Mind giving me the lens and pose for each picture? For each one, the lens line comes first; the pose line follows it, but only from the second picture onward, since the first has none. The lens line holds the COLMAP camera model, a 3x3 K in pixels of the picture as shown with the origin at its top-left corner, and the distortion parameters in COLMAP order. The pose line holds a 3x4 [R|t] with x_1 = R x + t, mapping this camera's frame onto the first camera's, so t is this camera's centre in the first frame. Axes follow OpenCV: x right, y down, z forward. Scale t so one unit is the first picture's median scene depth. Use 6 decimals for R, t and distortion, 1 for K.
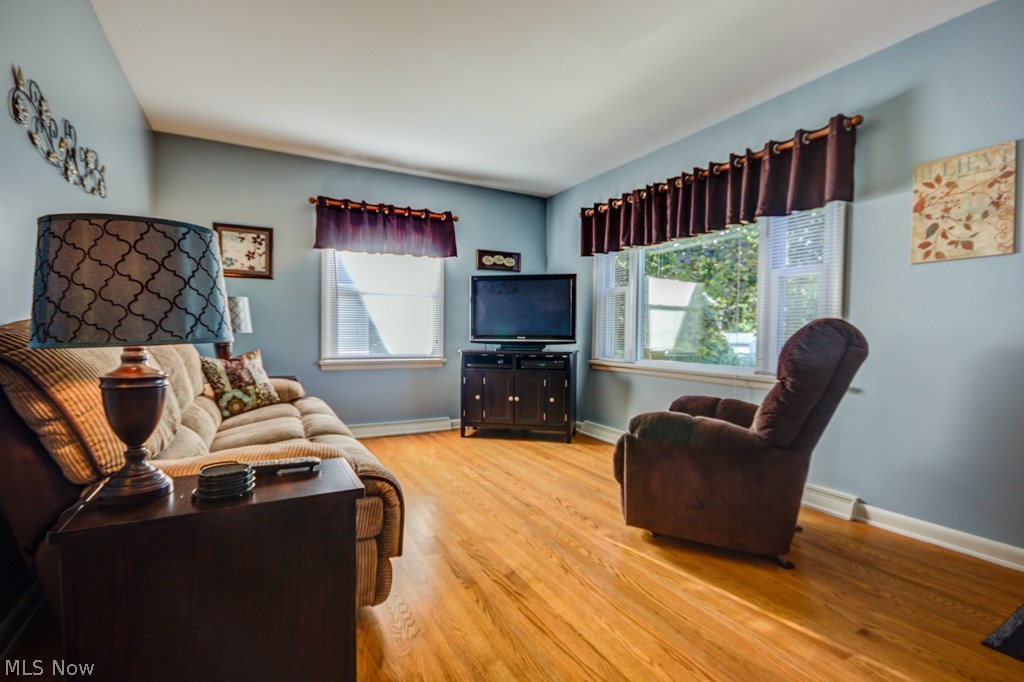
lens RADIAL K [[485.3, 0, 516.9], [0, 485.3, 339.6], [0, 0, 1]] dist [-0.005037, -0.003050]
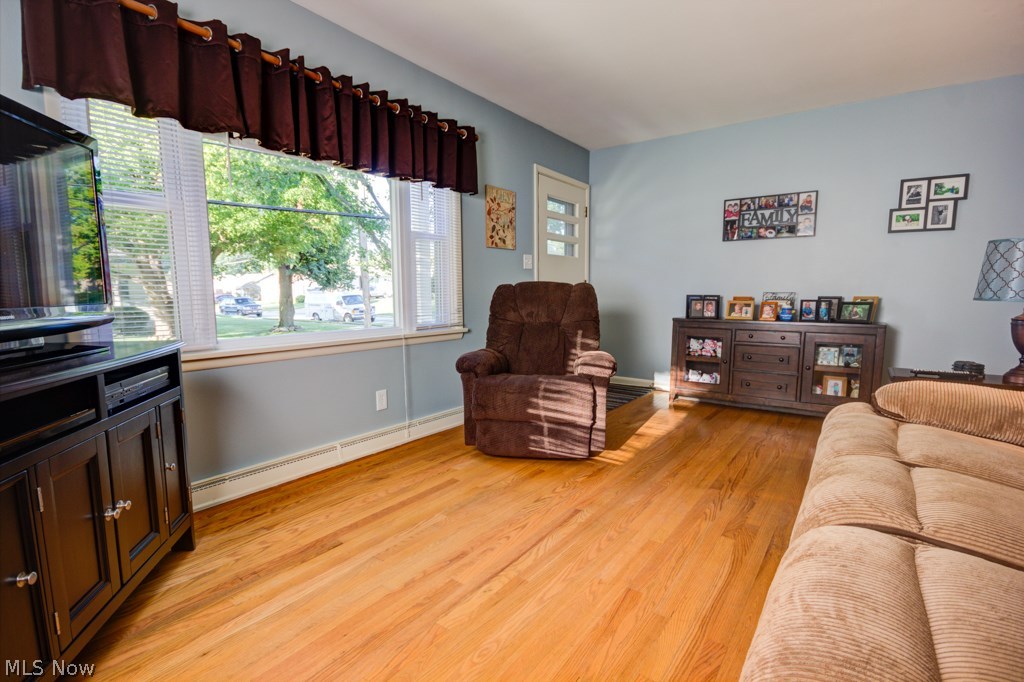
lens RADIAL K [[485.3, 0, 518.6], [0, 485.3, 343.1], [0, 0, 1]] dist [-0.005037, -0.003050]
pose [[-0.432379, -0.118288, 0.893899, -0.741736], [0.011062, 0.990588, 0.136433, -0.060241], [-0.901624, 0.068879, -0.427001, 1.666048]]
